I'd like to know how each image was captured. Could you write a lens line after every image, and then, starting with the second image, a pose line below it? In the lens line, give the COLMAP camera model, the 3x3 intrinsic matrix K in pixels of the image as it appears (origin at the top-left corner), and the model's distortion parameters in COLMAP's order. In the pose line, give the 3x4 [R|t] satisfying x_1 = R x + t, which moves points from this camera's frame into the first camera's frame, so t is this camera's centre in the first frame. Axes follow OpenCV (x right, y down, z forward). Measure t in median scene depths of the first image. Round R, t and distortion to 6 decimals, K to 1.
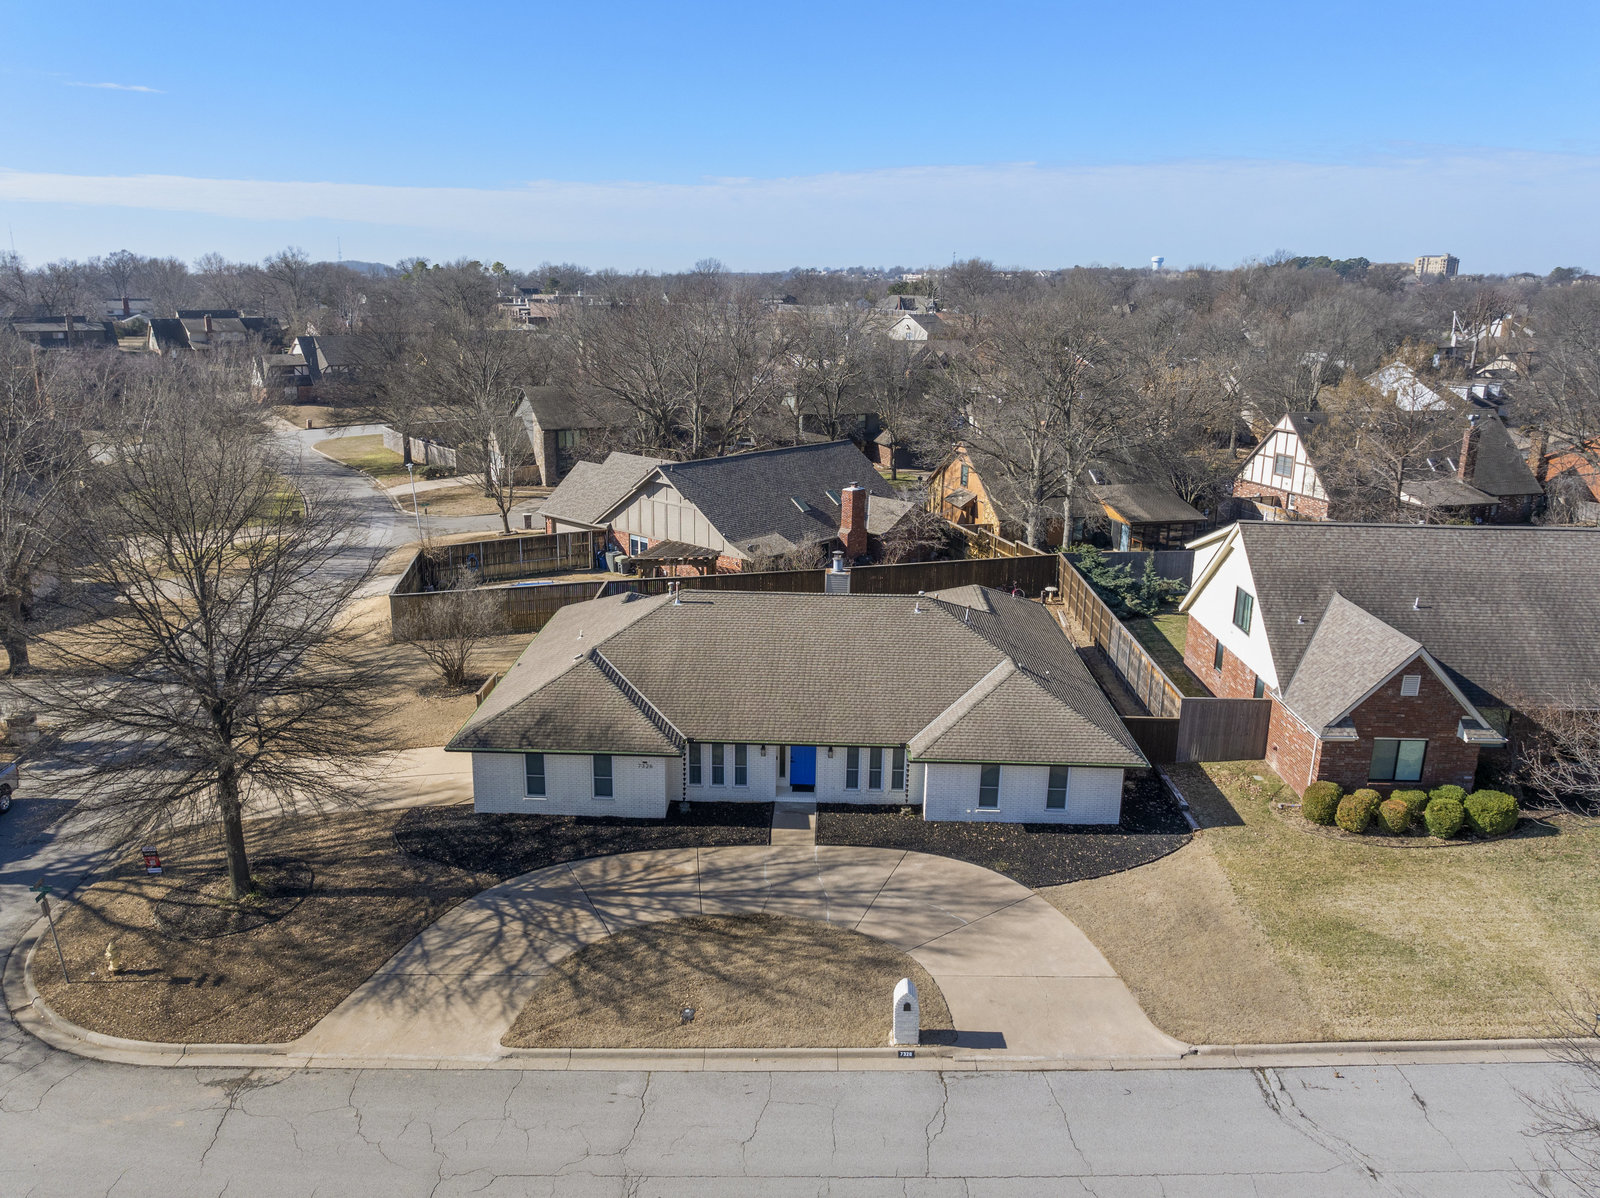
lens RADIAL K [[1159.2, 0, 800.0], [0, 1159.2, 599.0], [0, 0, 1]] dist [-0.038553, -0.000209]
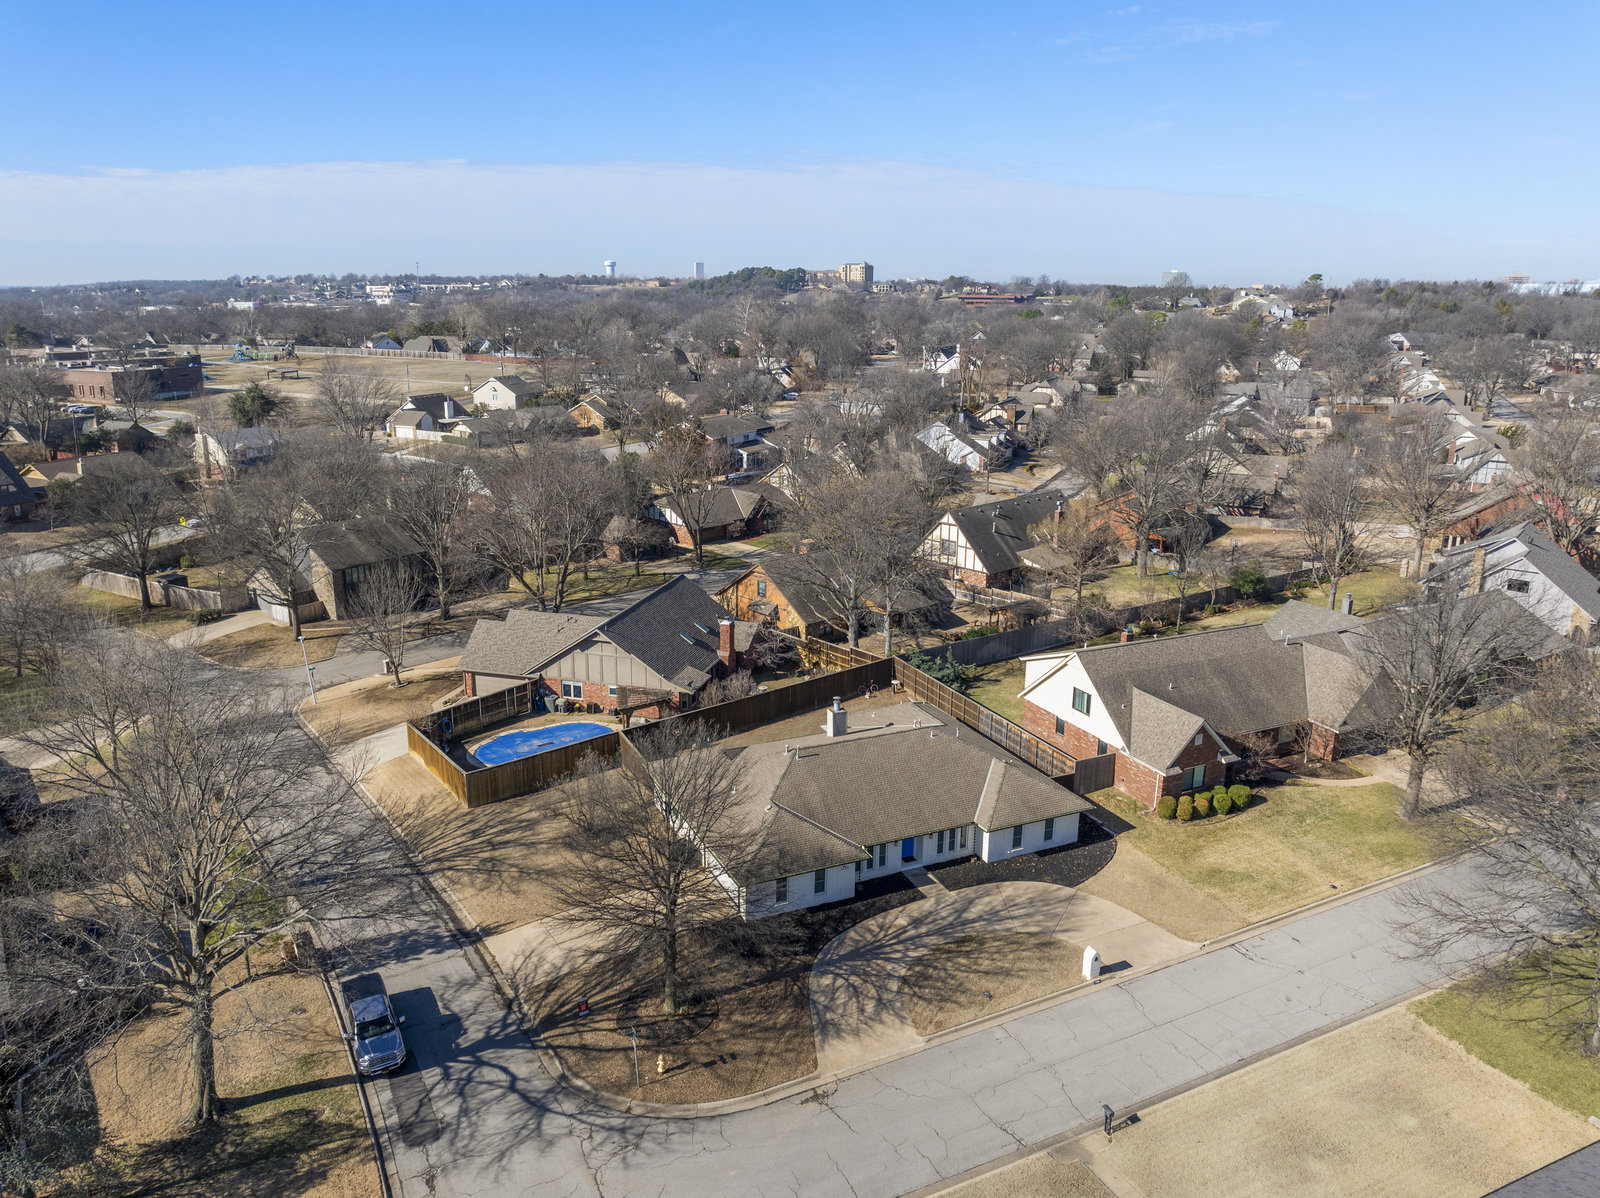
lens RADIAL K [[1140.8, 0, 800.0], [0, 1140.8, 599.0], [0, 0, 1]] dist [-0.039026, -0.004862]
pose [[0.897451, -0.123612, 0.423440, -0.849620], [0.121305, 0.992083, 0.032514, -0.302600], [-0.424107, 0.022186, 0.905340, -0.453677]]
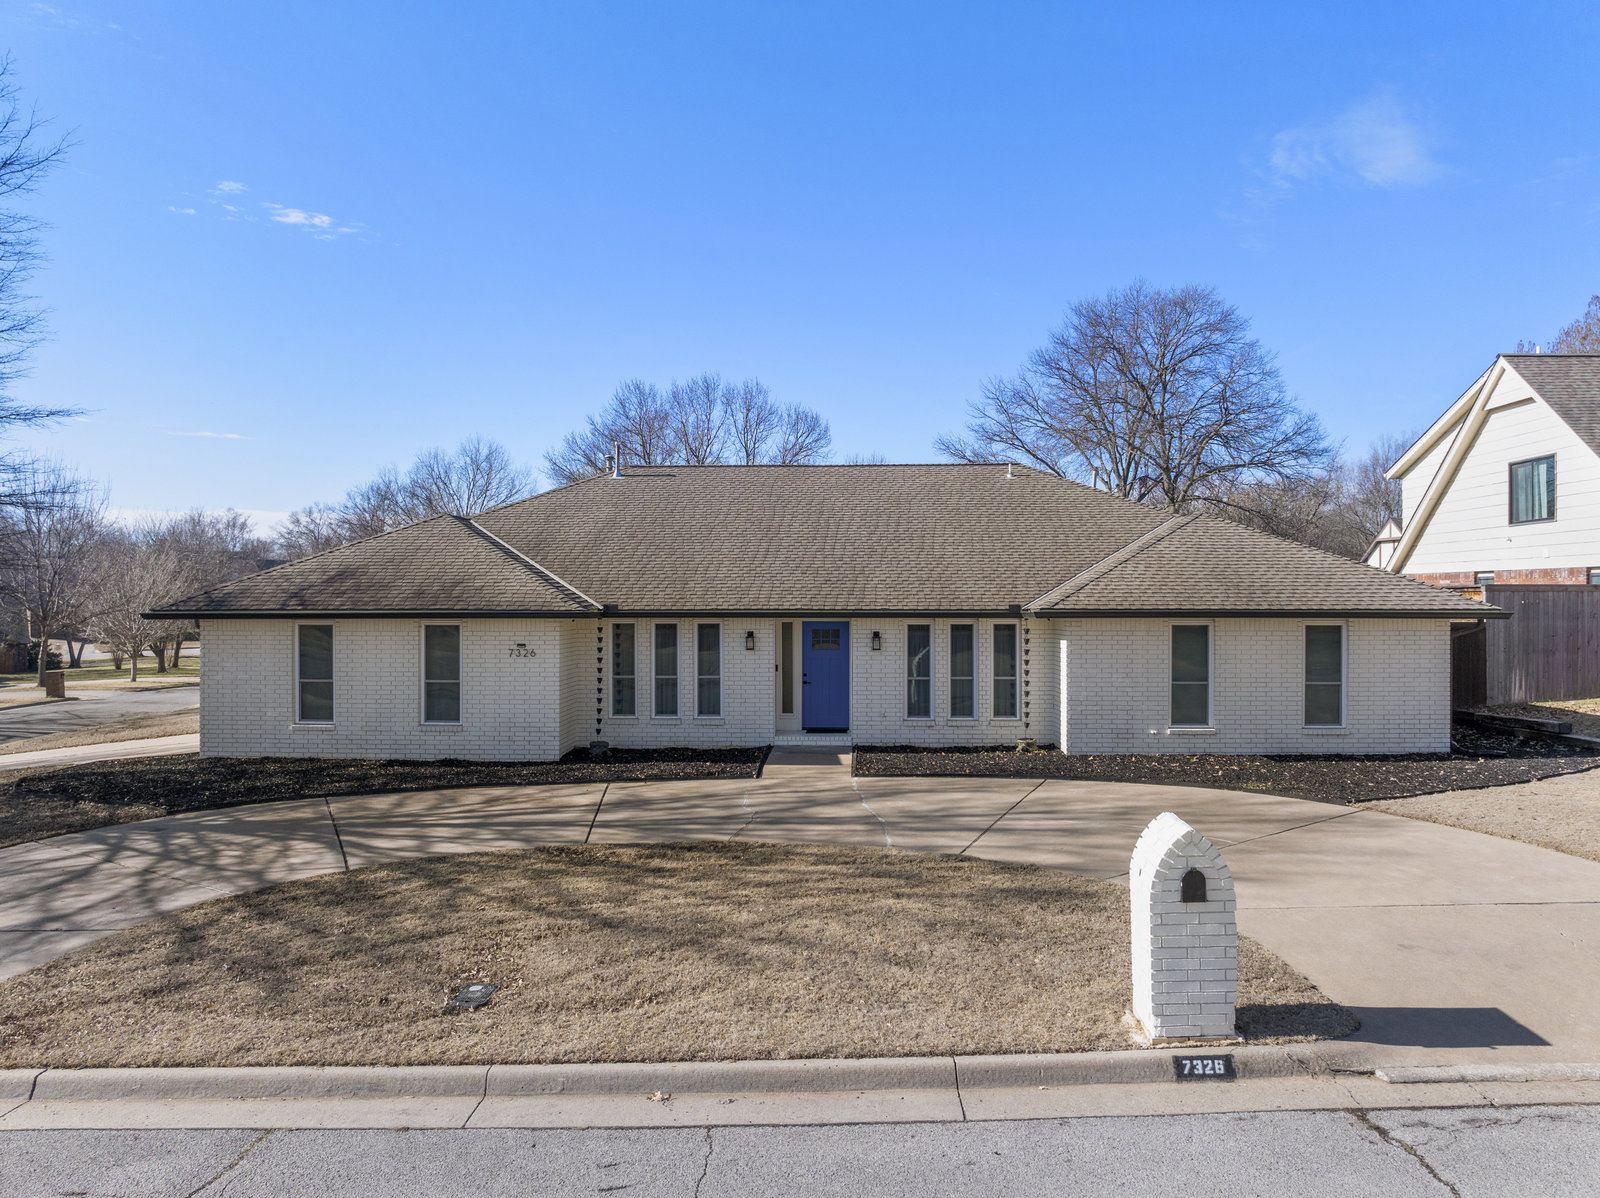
lens RADIAL K [[1123.6, 0, 800.0], [0, 1123.6, 599.0], [0, 0, 1]] dist [-0.038815, -0.000623]
pose [[0.999668, -0.017747, -0.018663, 0.001286], [0.012199, 0.964517, -0.263739, 0.262278], [0.022682, 0.263424, 0.964413, 0.523486]]
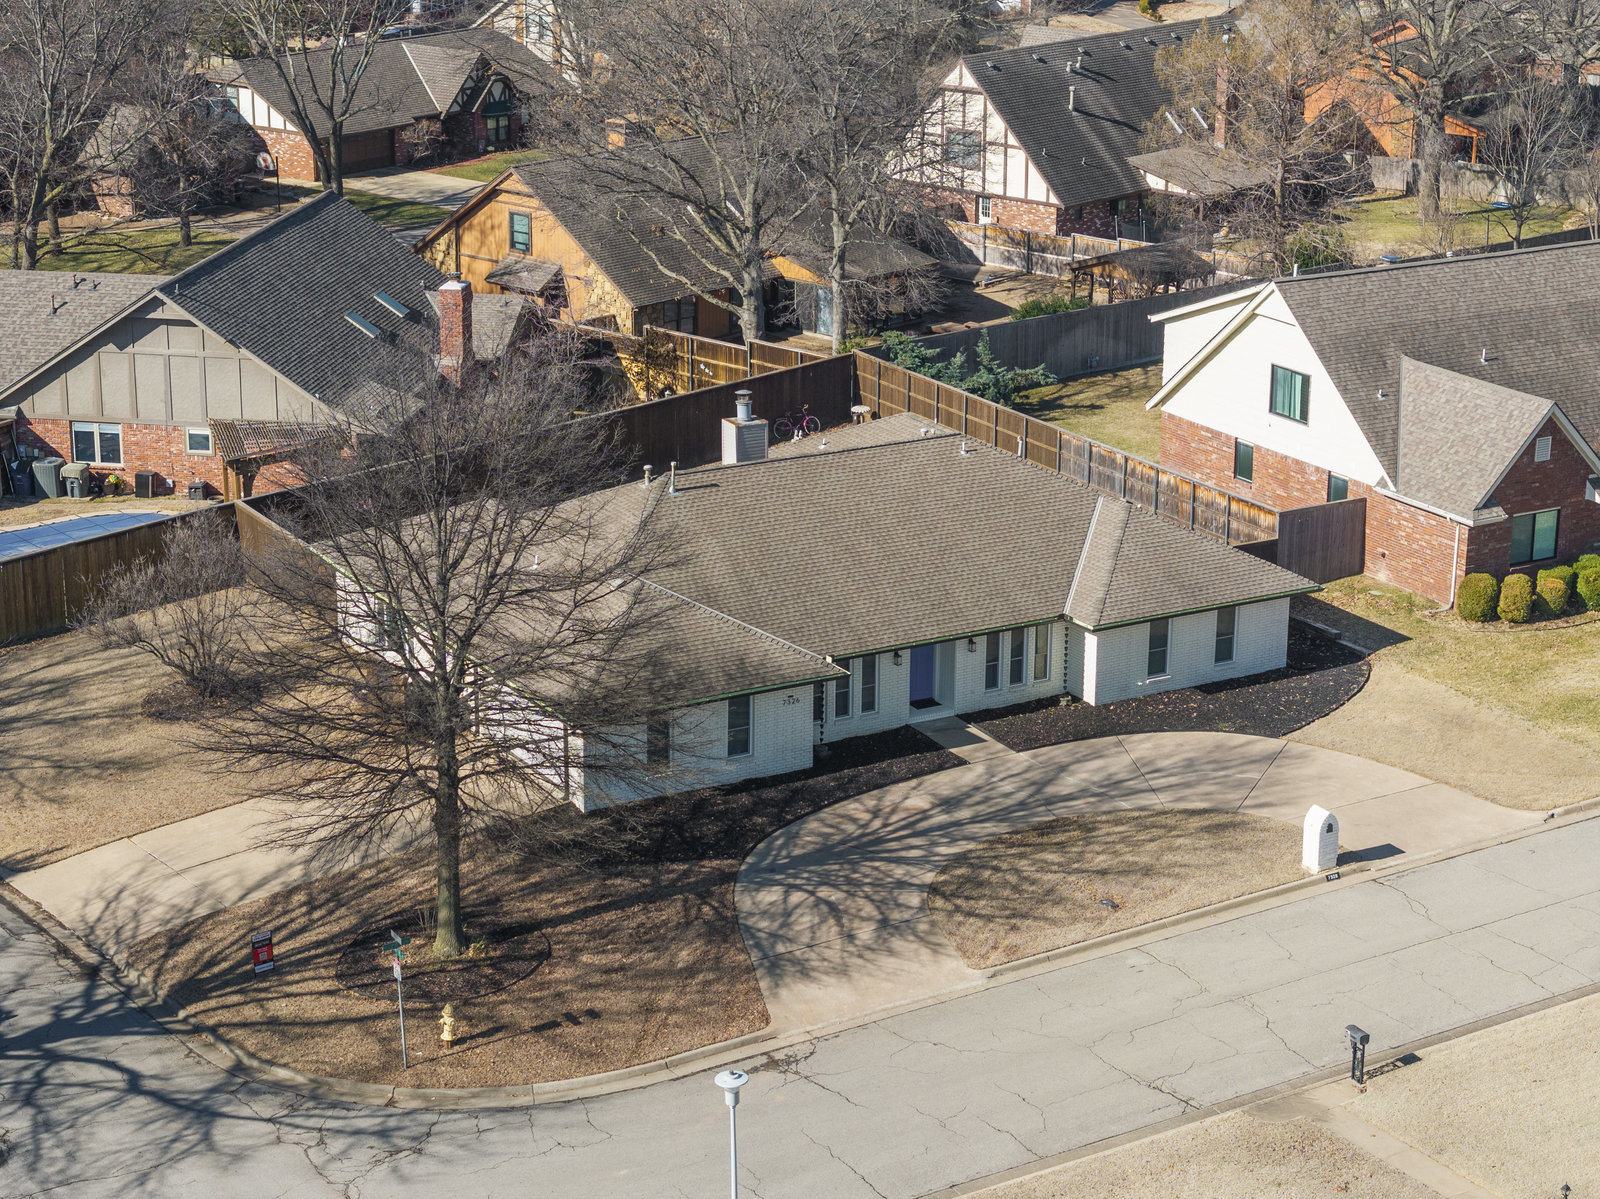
lens RADIAL K [[3201.5, 0, 800.0], [0, 3201.5, 599.5], [0, 0, 1]] dist [-0.244005, 2.020379]
pose [[0.852410, -0.167214, 0.495416, -1.181492], [0.145074, 0.985920, 0.083156, -0.096373], [-0.502345, 0.000988, 0.864667, -0.826304]]
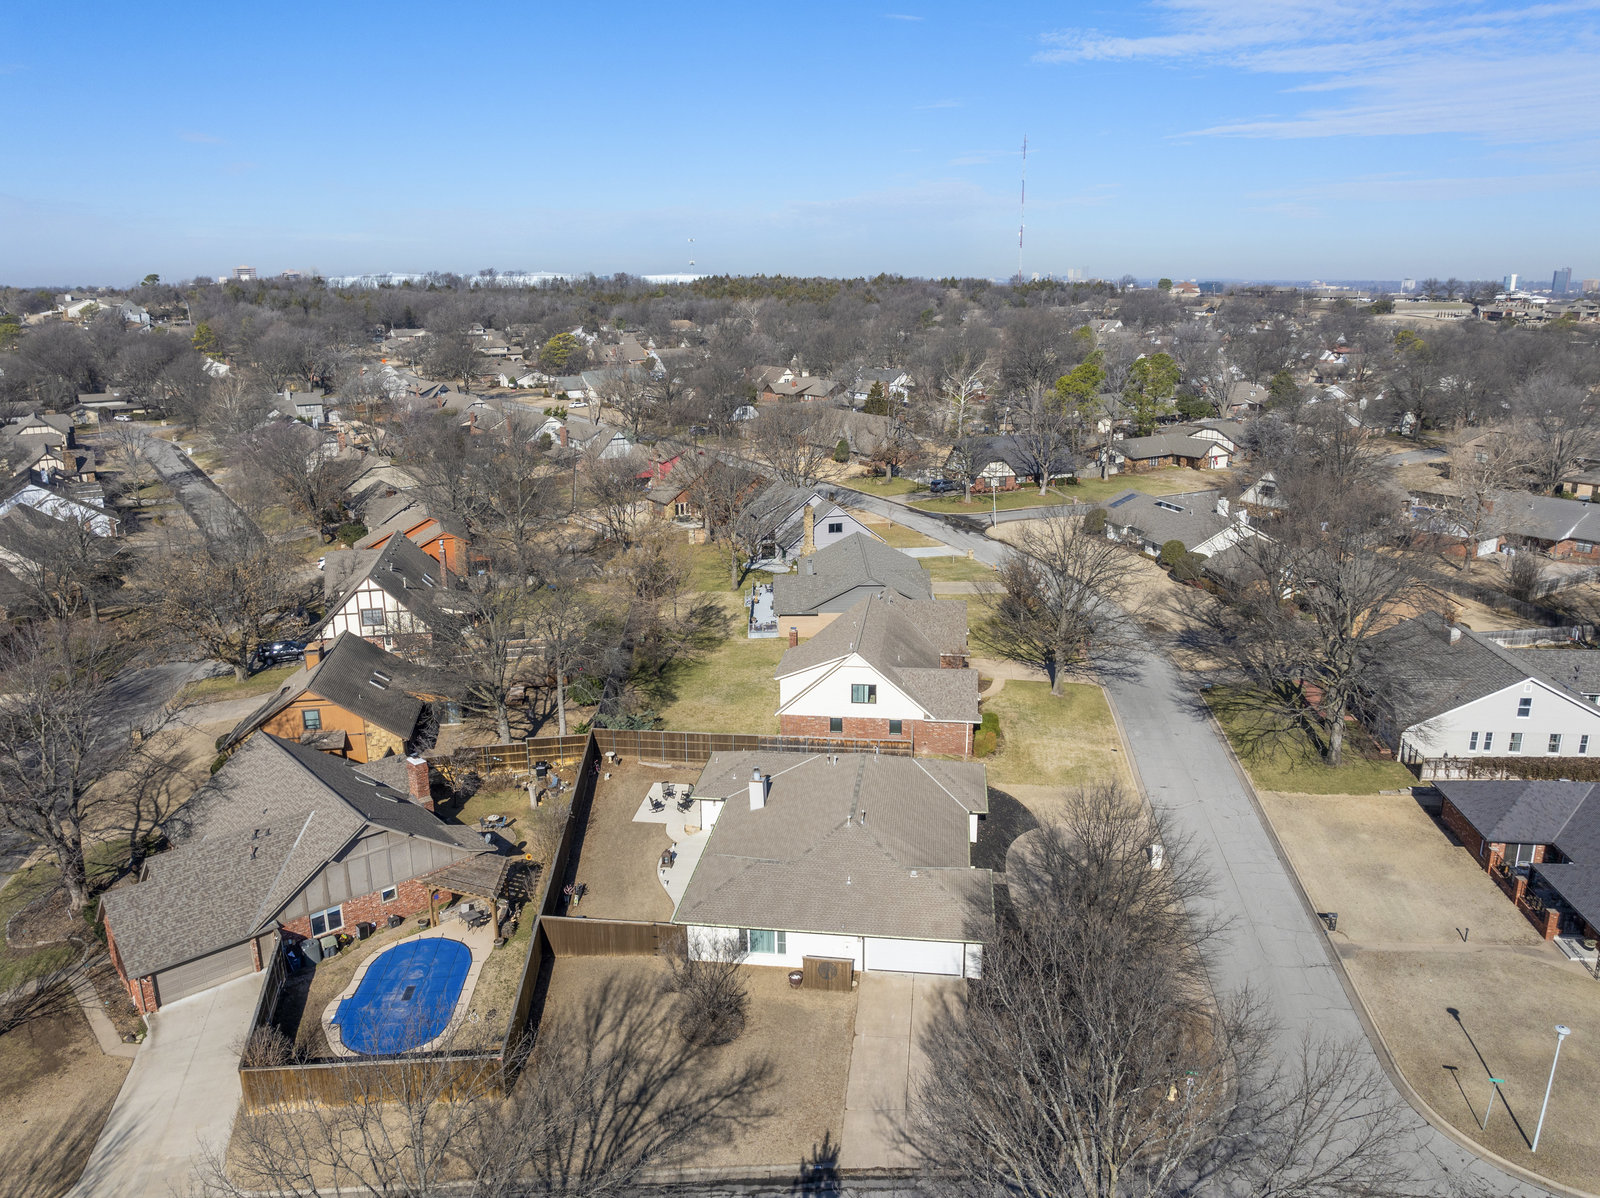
lens RADIAL K [[1159.2, 0, 800.0], [0, 1159.2, 599.0], [0, 0, 1]] dist [-0.038553, -0.000209]
pose [[0.106835, -0.281491, 0.953598, -1.716790], [0.273496, 0.930409, 0.244005, -0.768366], [-0.955922, 0.234737, 0.176387, 0.875651]]
